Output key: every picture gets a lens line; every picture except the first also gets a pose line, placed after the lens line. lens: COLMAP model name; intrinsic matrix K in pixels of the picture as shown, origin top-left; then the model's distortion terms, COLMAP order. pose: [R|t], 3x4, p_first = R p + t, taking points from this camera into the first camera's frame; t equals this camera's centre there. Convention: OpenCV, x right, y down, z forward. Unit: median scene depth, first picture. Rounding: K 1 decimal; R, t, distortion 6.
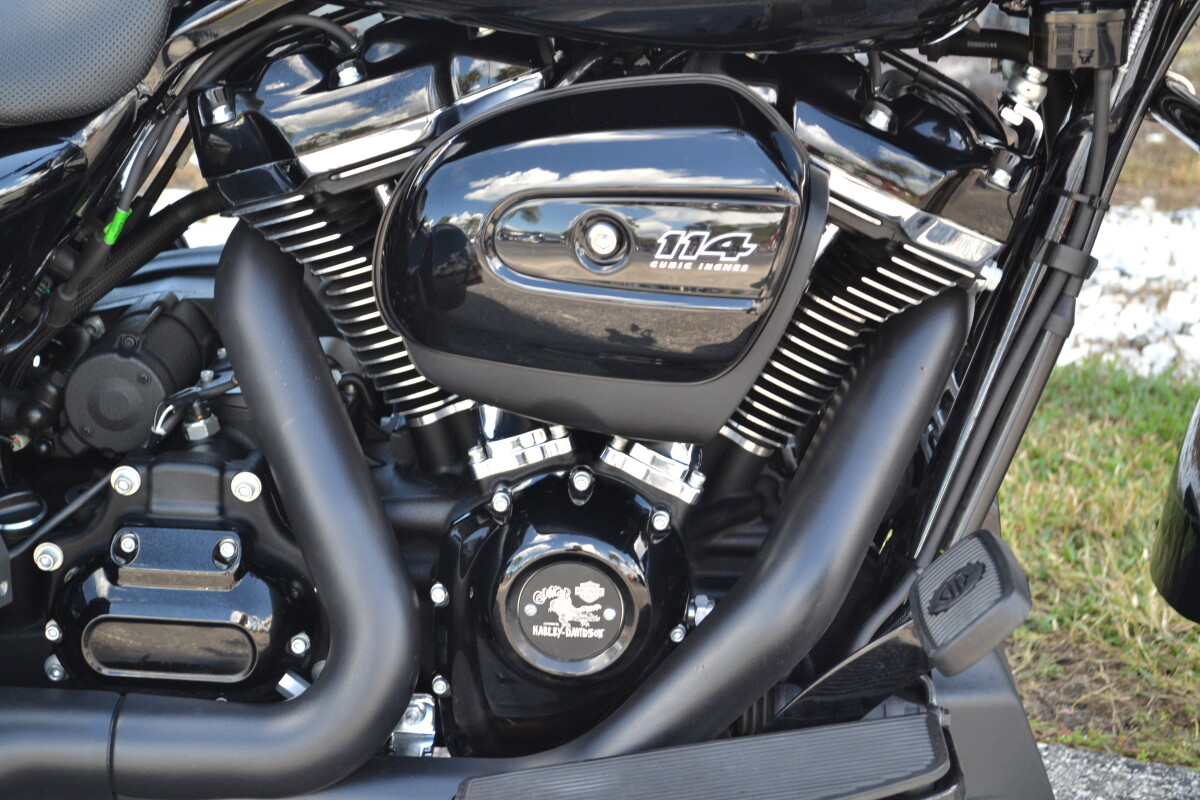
lens RADIAL K [[2190.7, 0, 599.1], [0, 2190.7, 400.0], [0, 0, 1]] dist [0.004280, 0.000000]
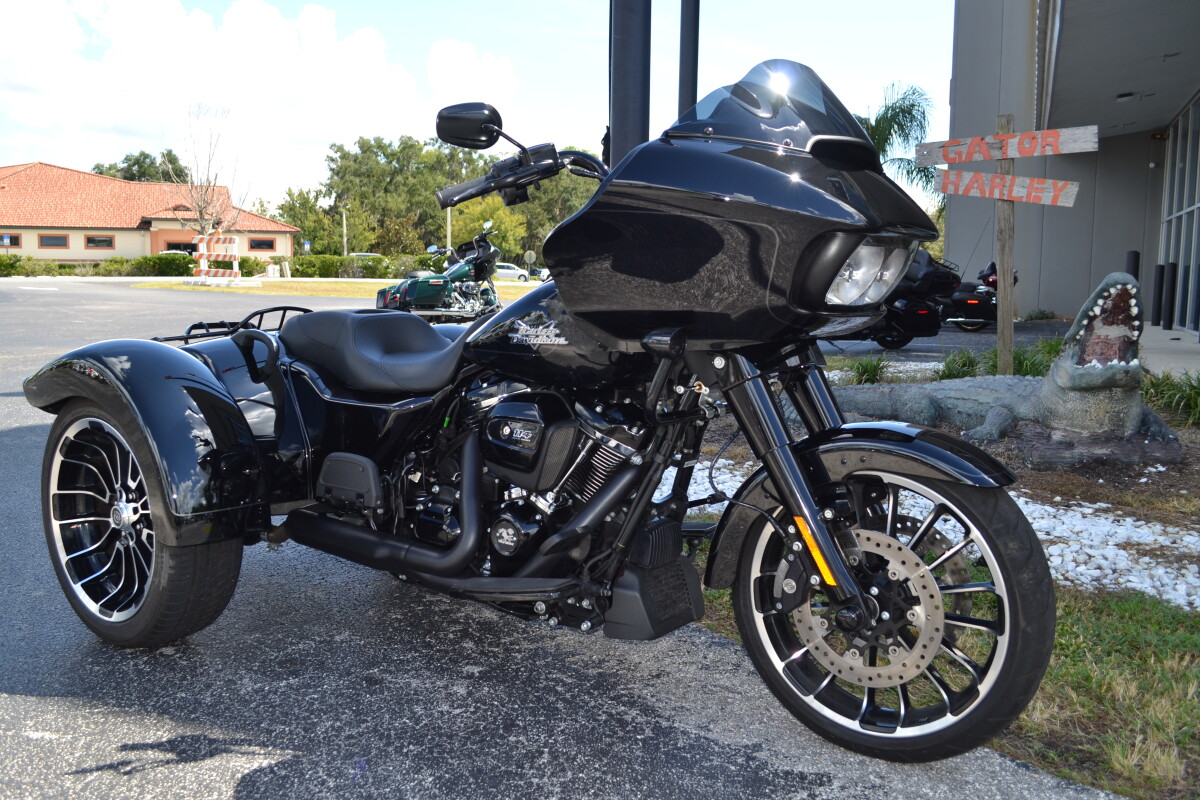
lens RADIAL K [[1048.0, 0, 597.4], [0, 1048.0, 404.6], [0, 0, 1]] dist [-0.081234, 0.028251]
pose [[0.833050, 0.082159, -0.547063, 1.003372], [-0.177983, 0.976135, -0.124430, 0.070813], [0.523784, 0.201025, 0.827792, -0.368134]]
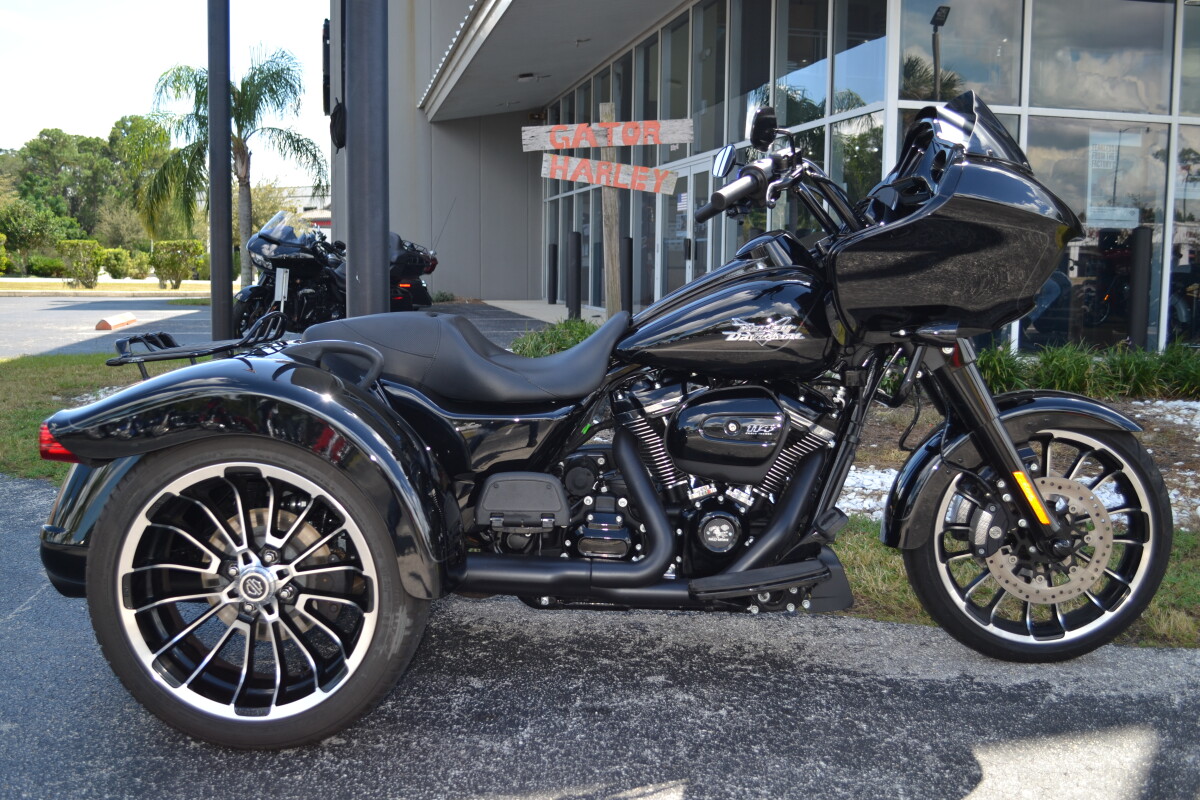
lens RADIAL K [[1178.1, 0, 601.0], [0, 1178.1, 400.7], [0, 0, 1]] dist [-0.069842, 0.000000]
pose [[0.999777, 0.007234, 0.019833, -0.241446], [-0.003509, 0.983335, -0.181770, 0.228591], [-0.020818, 0.181659, 0.983141, -0.909823]]
